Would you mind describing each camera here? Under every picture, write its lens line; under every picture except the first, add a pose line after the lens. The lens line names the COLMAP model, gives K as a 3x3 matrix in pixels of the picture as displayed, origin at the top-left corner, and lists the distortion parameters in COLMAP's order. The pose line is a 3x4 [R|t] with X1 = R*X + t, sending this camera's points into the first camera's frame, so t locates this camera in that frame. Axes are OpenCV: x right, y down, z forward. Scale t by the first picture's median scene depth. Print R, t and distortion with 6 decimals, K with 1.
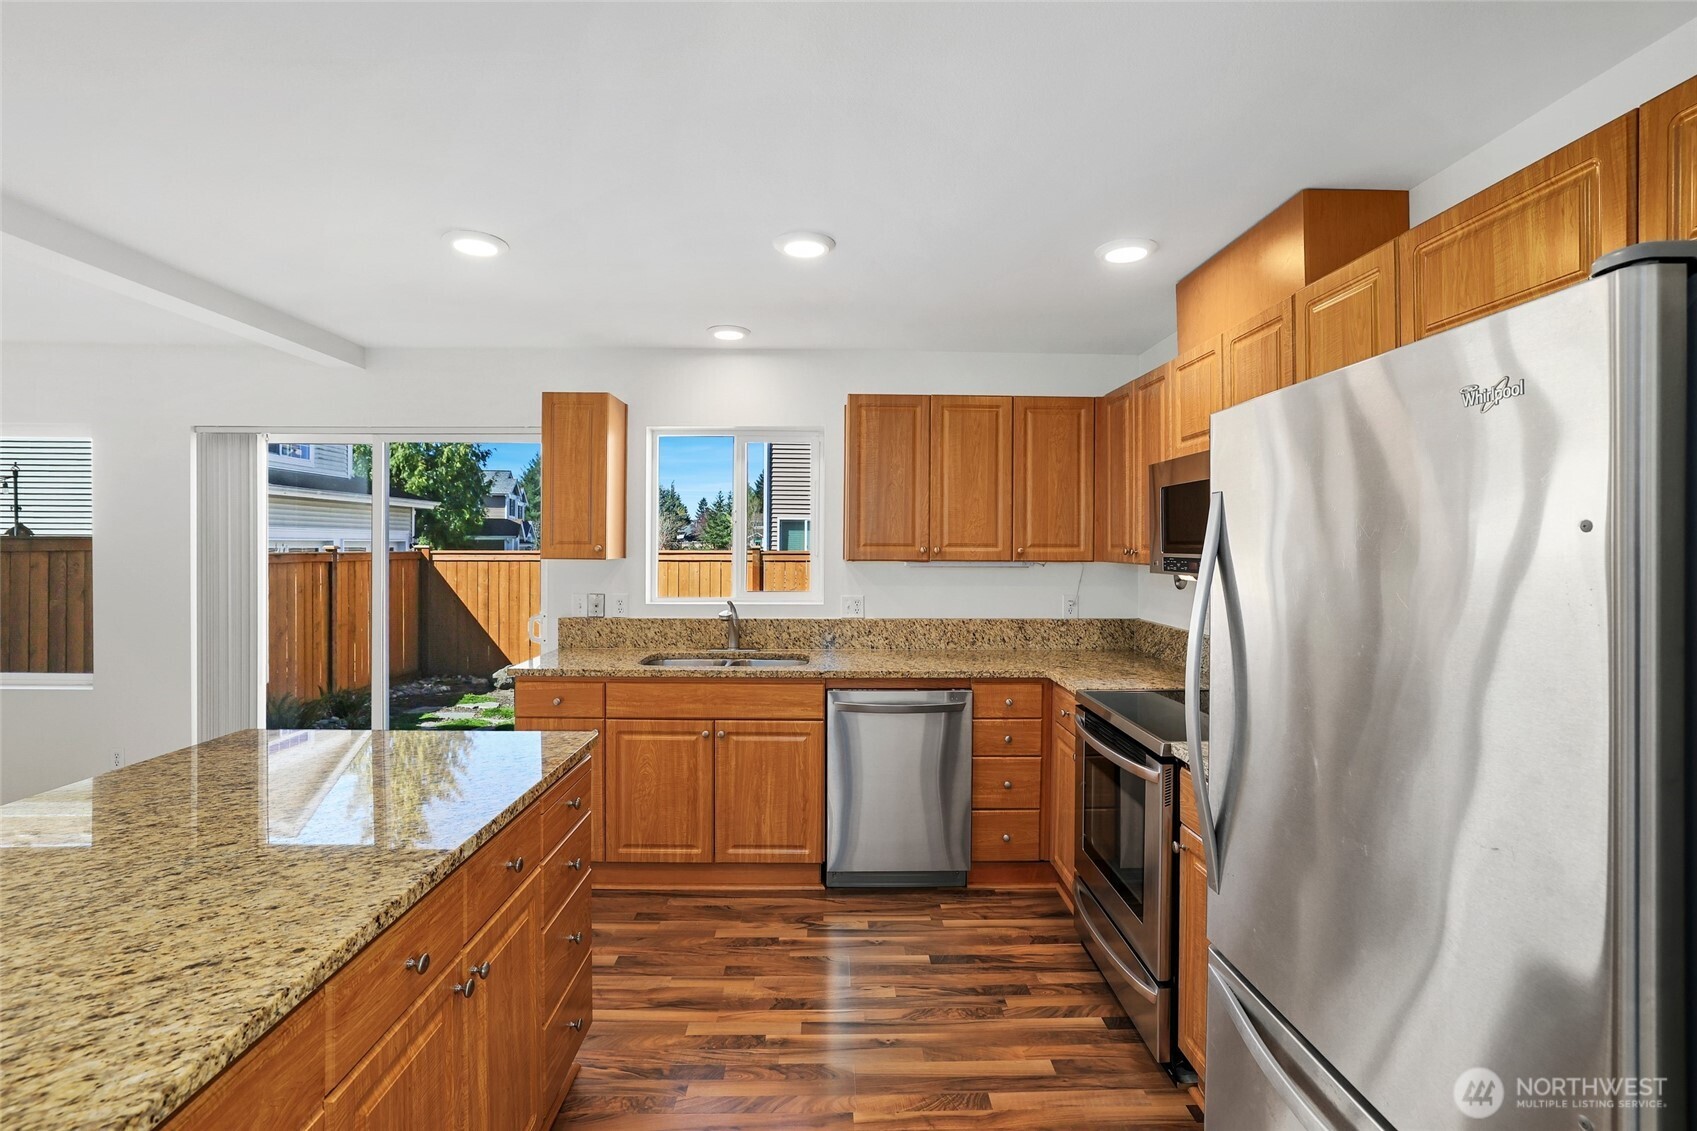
lens RADIAL K [[773.8, 0, 846.2], [0, 773.8, 551.0], [0, 0, 1]] dist [-0.053981, 0.023265]
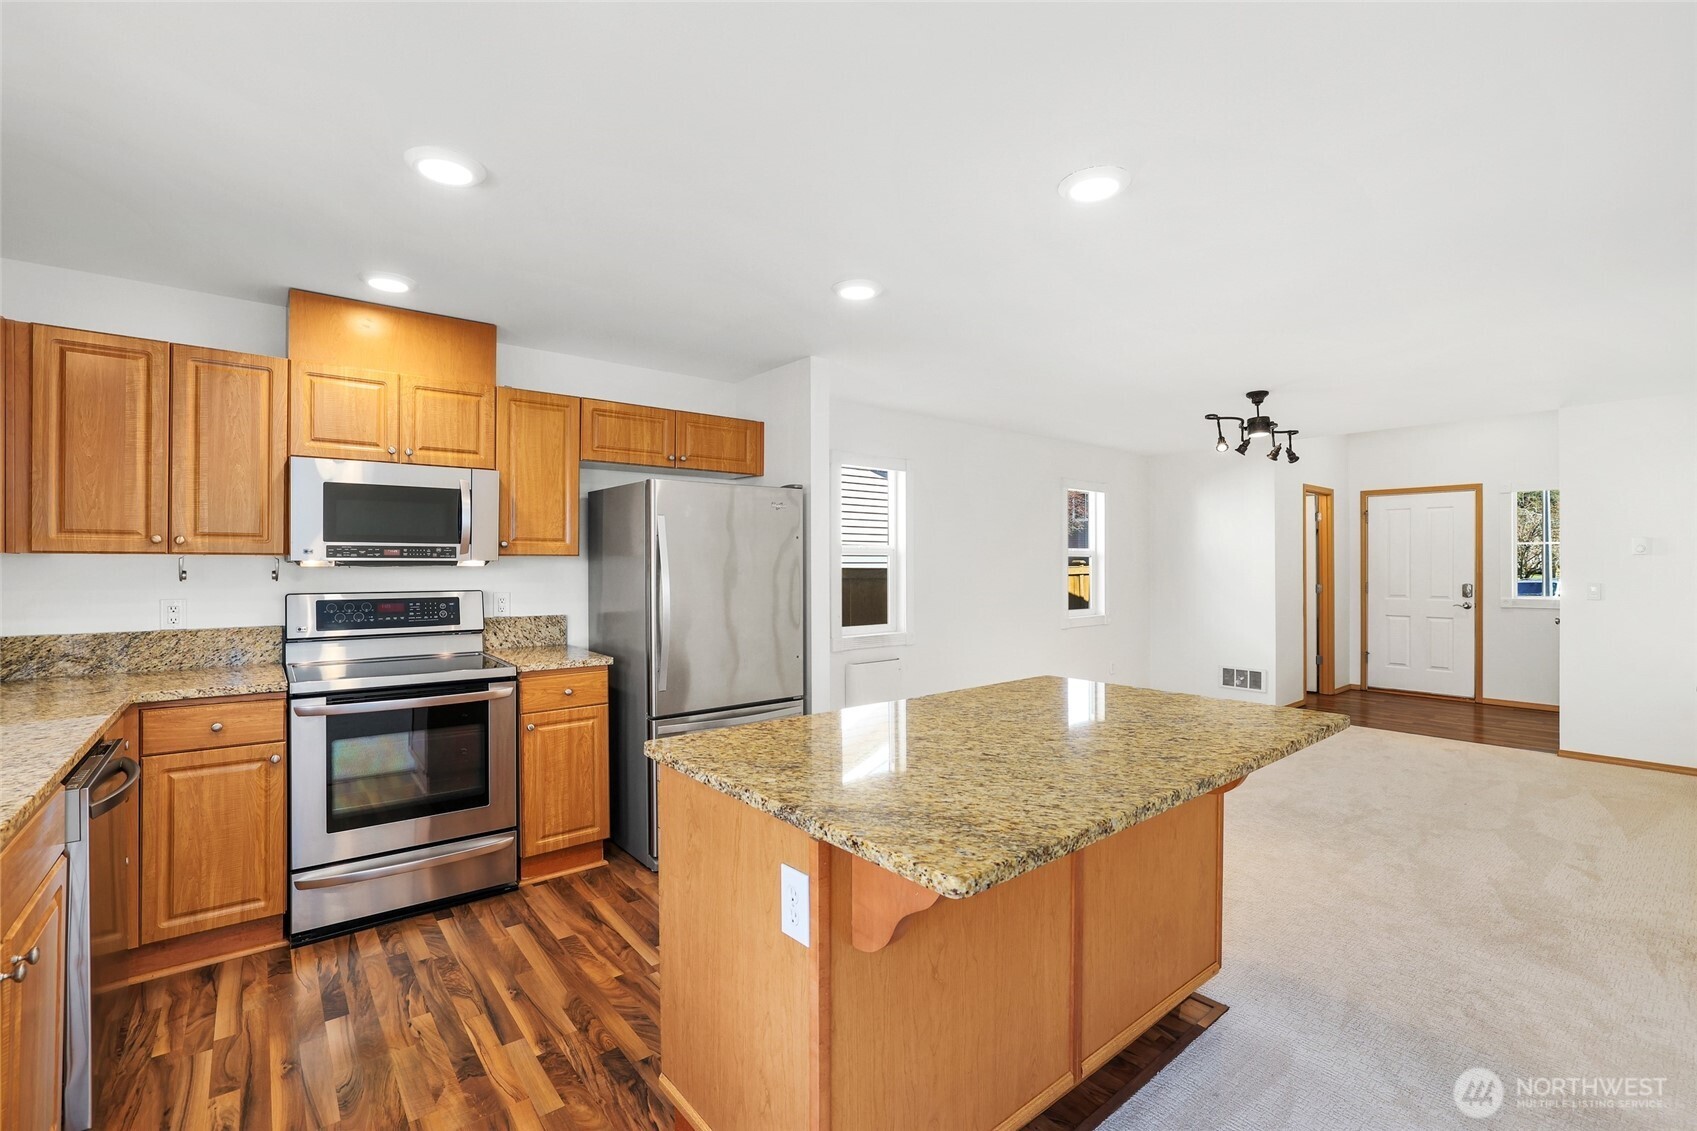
lens RADIAL K [[740.3, 0, 852.1], [0, 740.3, 566.9], [0, 0, 1]] dist [-0.050568, 0.018985]
pose [[-0.617518, -0.008317, 0.786513, -0.666373], [0.002638, 0.999917, 0.012645, 0.020912], [-0.786552, 0.009883, -0.617444, 0.799702]]
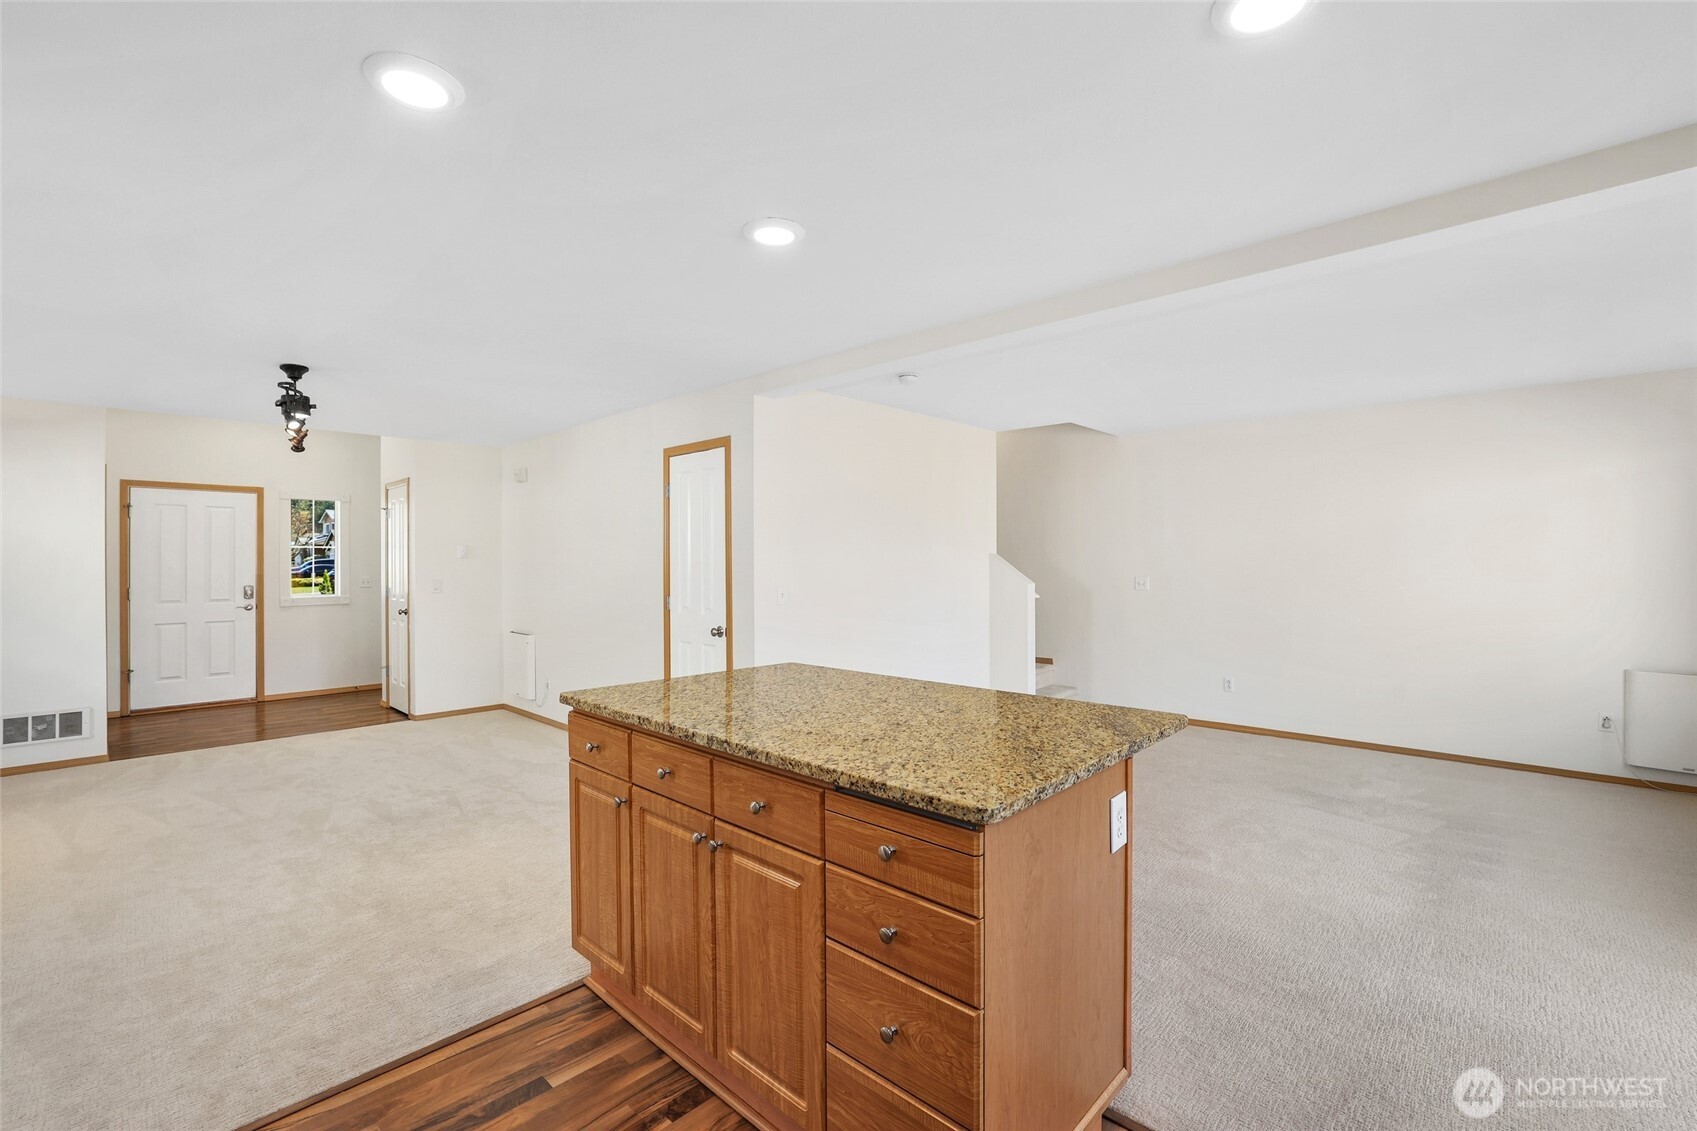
lens RADIAL K [[727.1, 0, 842.2], [0, 727.1, 551.3], [0, 0, 1]] dist [-0.044127, 0.010960]
pose [[-0.703031, -0.016657, -0.710965, 0.081471], [-0.005241, 0.999820, -0.018242, 0.029631], [0.711140, -0.009099, -0.702991, 0.796521]]
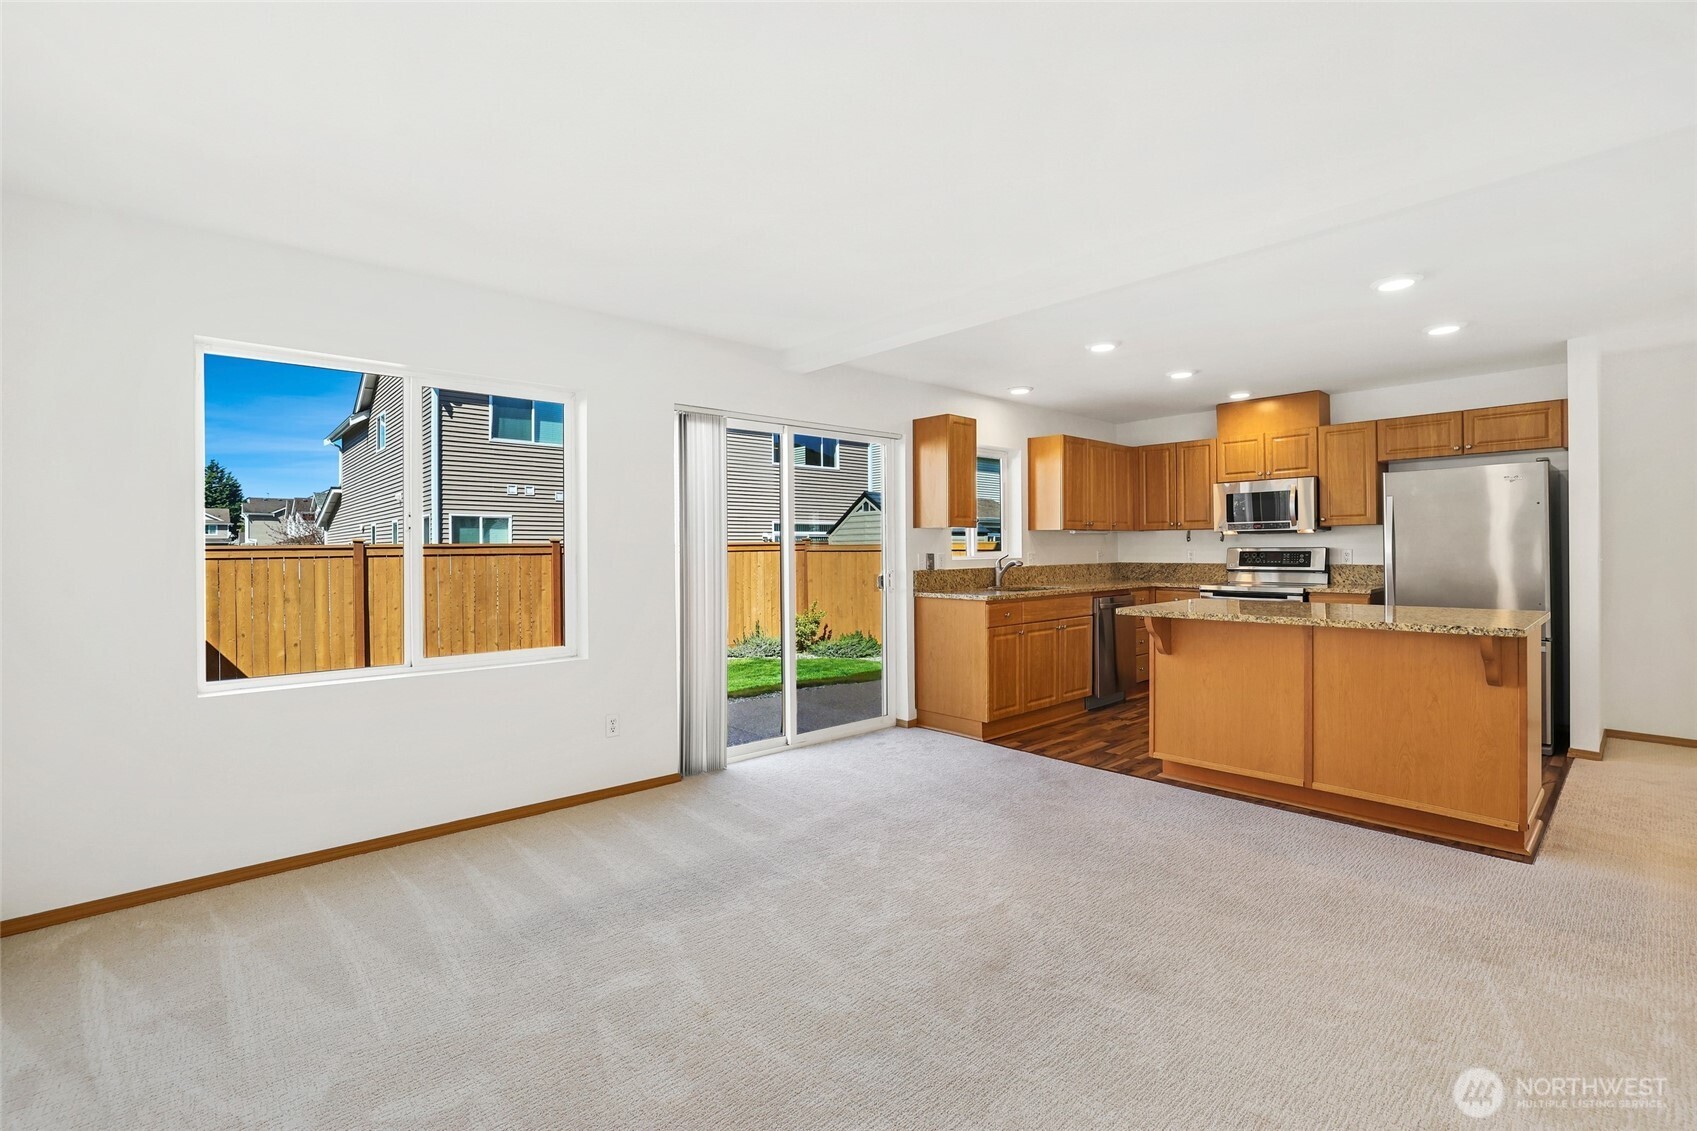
lens RADIAL K [[751.6, 0, 842.8], [0, 751.6, 553.0], [0, 0, 1]] dist [-0.053218, 0.019573]
pose [[0.762178, -0.015649, 0.647178, -1.473065], [0.018305, 0.999829, 0.002620, 0.051898], [-0.647108, 0.009850, 0.762335, 0.033525]]
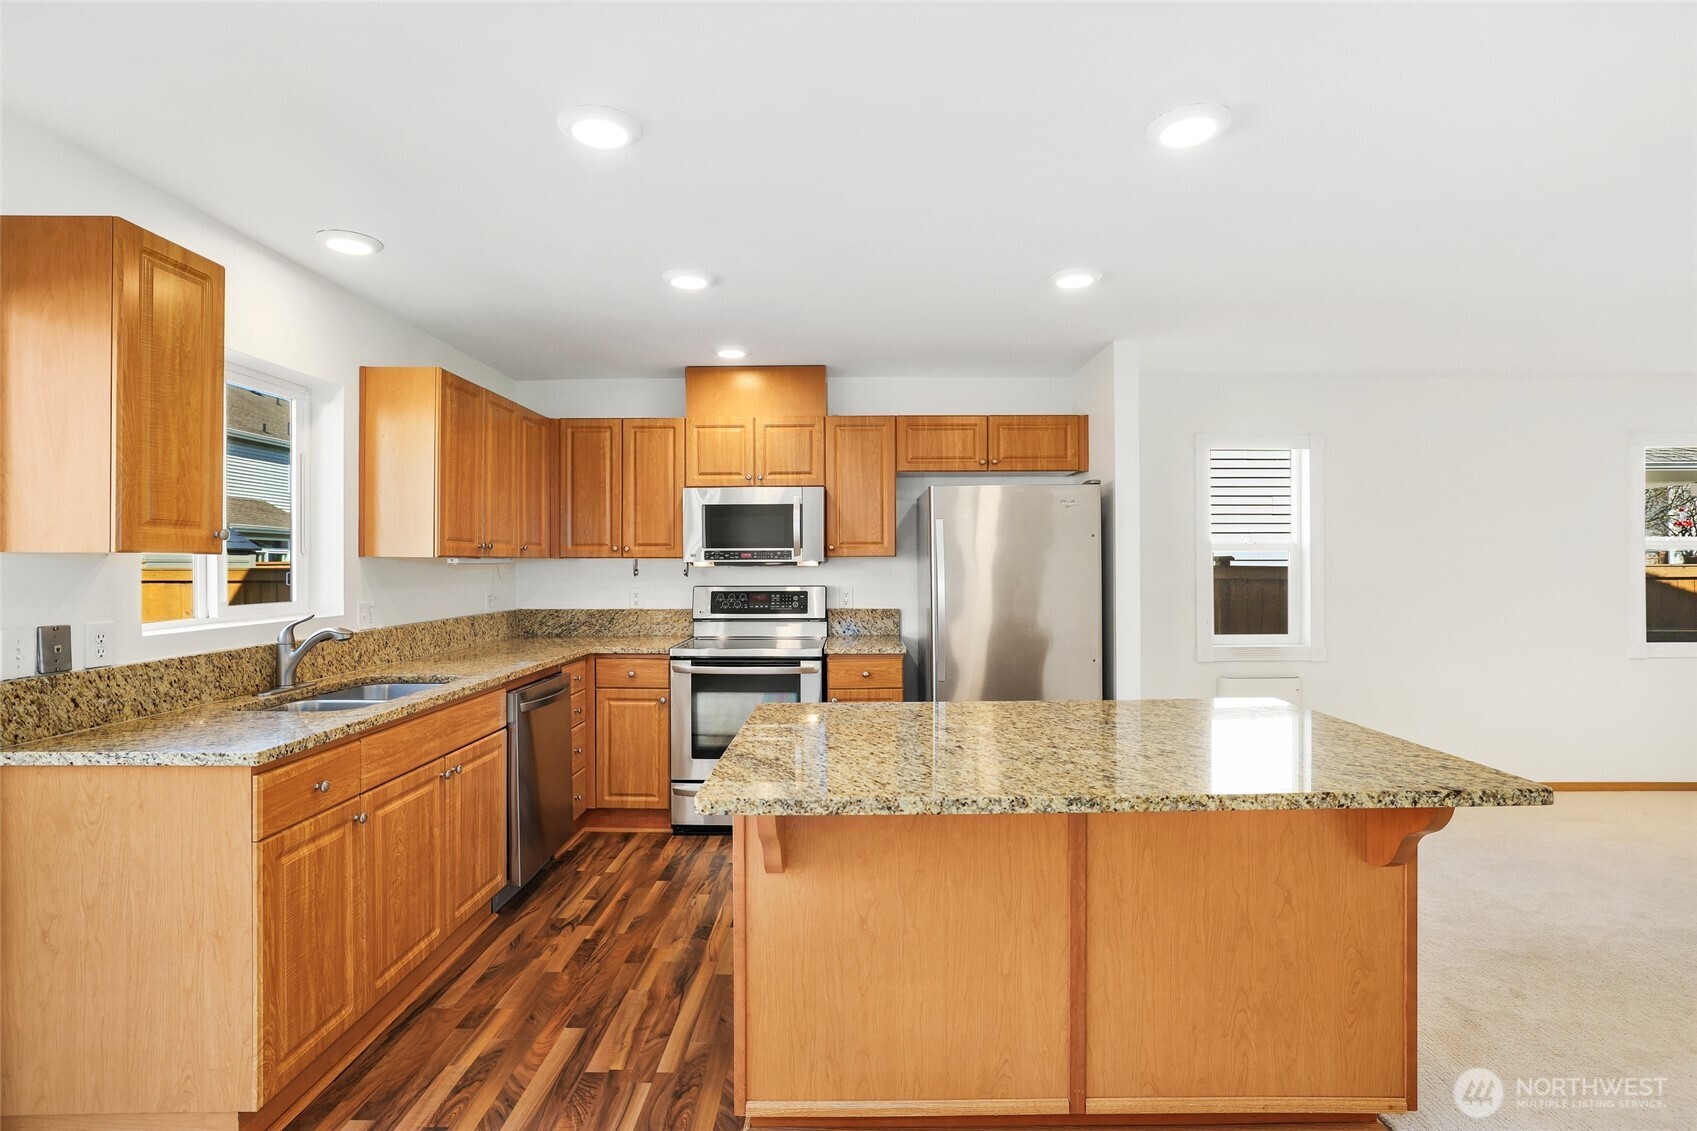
lens RADIAL K [[804.0, 0, 848.5], [0, 804.0, 565.5], [0, 0, 1]] dist [-0.040694, 0.023397]
pose [[0.032332, -0.009275, 0.999434, -0.884094], [0.011435, 0.999895, 0.008910, 0.019485], [-0.999412, 0.011140, 0.032435, 0.507508]]
